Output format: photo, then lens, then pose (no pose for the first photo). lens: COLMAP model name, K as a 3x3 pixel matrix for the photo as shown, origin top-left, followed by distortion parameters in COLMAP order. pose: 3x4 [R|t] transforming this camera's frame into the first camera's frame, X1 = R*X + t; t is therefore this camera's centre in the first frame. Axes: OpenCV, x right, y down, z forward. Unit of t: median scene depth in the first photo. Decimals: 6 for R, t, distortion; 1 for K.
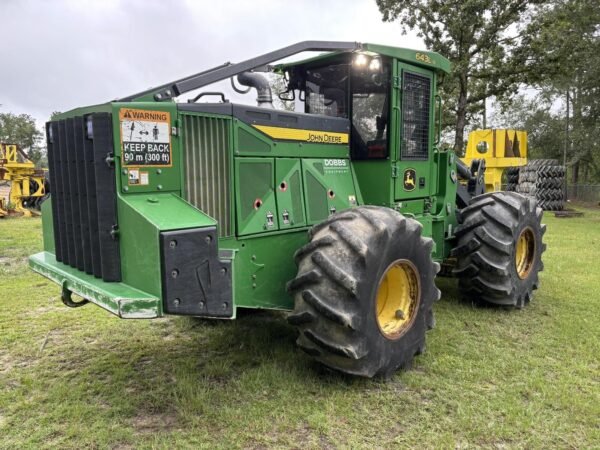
lens RADIAL K [[452.6, 0, 300.0], [0, 452.6, 225.0], [0, 0, 1]] dist [0.001298, -0.003139]
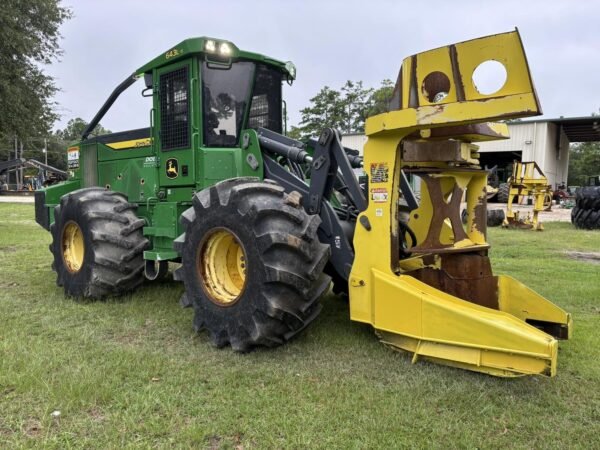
lens RADIAL K [[452.6, 0, 300.0], [0, 452.6, 225.0], [0, 0, 1]] dist [0.001298, -0.003139]
pose [[0.102147, 0.059821, -0.992969, 1.741010], [-0.117378, 0.991942, 0.047684, -0.066835], [0.987820, 0.111682, 0.108345, 1.530382]]
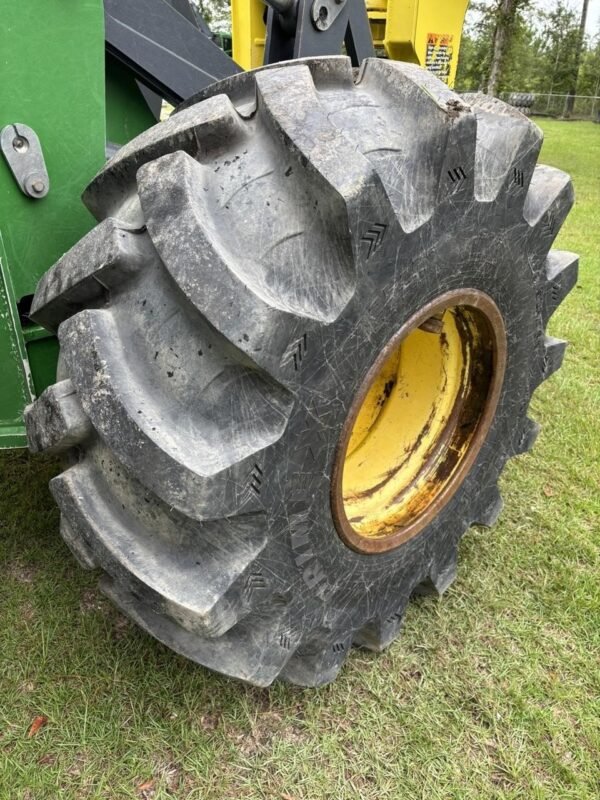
lens RADIAL K [[603.5, 0, 260.4], [0, 603.5, 399.1], [0, 0, 1]] dist [0.001298, -0.003139]
pose [[0.999793, 0.019003, -0.007305, 0.634963], [-0.014912, 0.927810, 0.372754, -0.062786], [0.013861, -0.372568, 0.927901, 1.140276]]
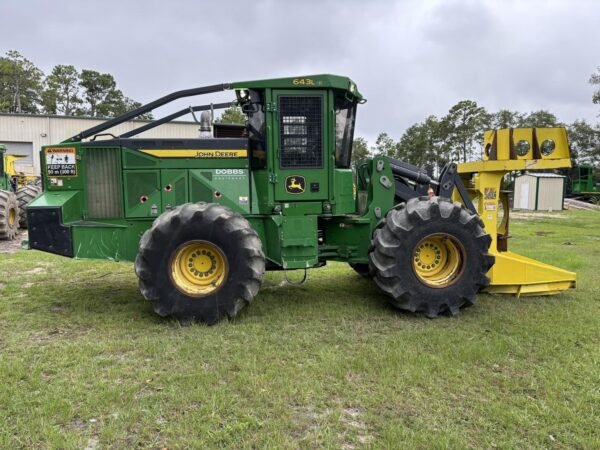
lens RADIAL K [[452.6, 0, 300.0], [0, 452.6, 225.0], [0, 0, 1]] dist [0.001298, -0.003139]
pose [[0.783913, 0.045579, -0.619195, 1.269870], [-0.065018, 0.997845, -0.008863, 0.021320], [0.617457, 0.047206, 0.785187, 0.092411]]
